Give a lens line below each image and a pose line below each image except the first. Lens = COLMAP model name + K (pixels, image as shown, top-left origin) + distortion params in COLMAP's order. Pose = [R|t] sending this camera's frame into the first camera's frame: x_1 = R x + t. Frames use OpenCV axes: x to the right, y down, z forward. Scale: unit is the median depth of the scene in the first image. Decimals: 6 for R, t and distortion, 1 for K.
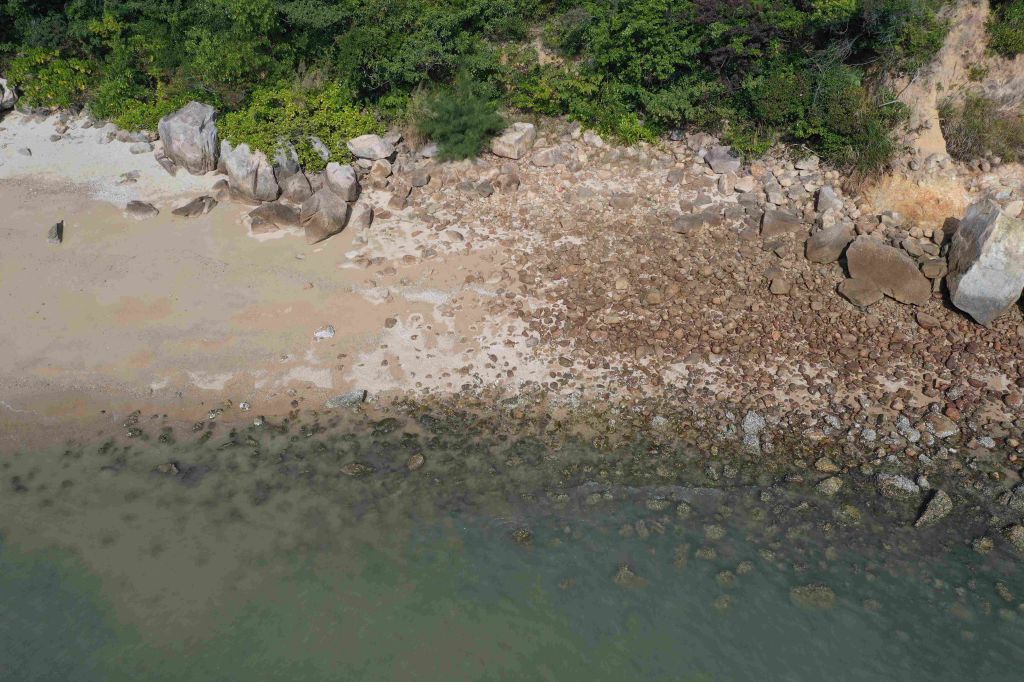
lens RADIAL K [[818.8, 0, 512.0], [0, 818.8, 341.0], [0, 0, 1]] dist [-0.004218, -0.005753]
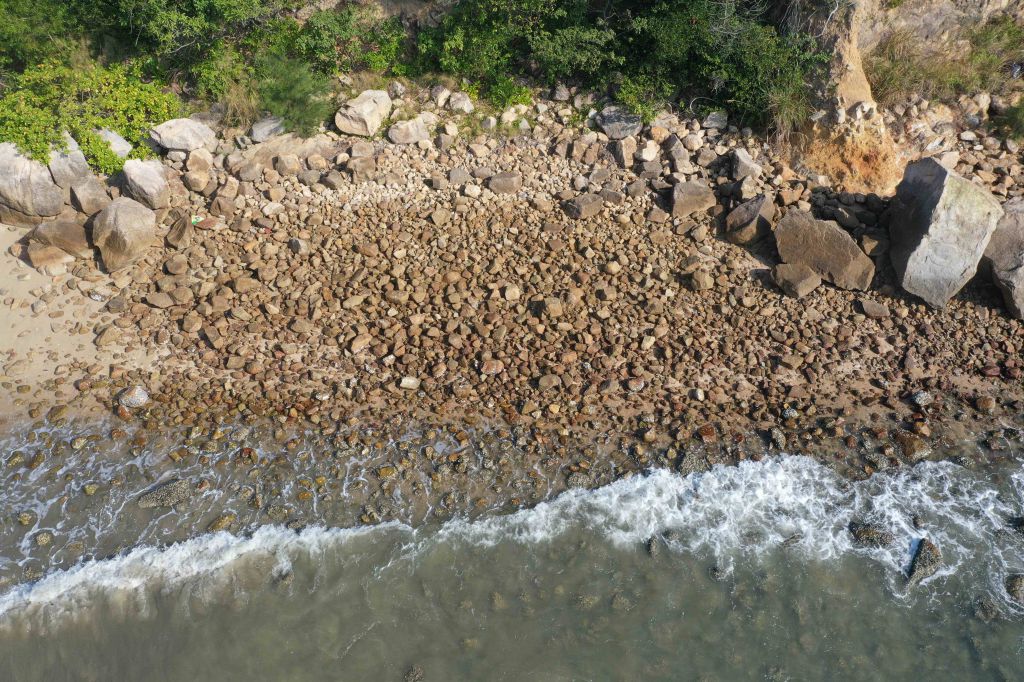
lens RADIAL K [[818.8, 0, 512.0], [0, 818.8, 341.0], [0, 0, 1]] dist [-0.004218, -0.005753]
pose [[0.986864, -0.100298, 0.126648, 0.023519], [0.090904, 0.992808, 0.077906, -0.080361], [-0.133551, -0.065370, 0.988884, 0.183808]]
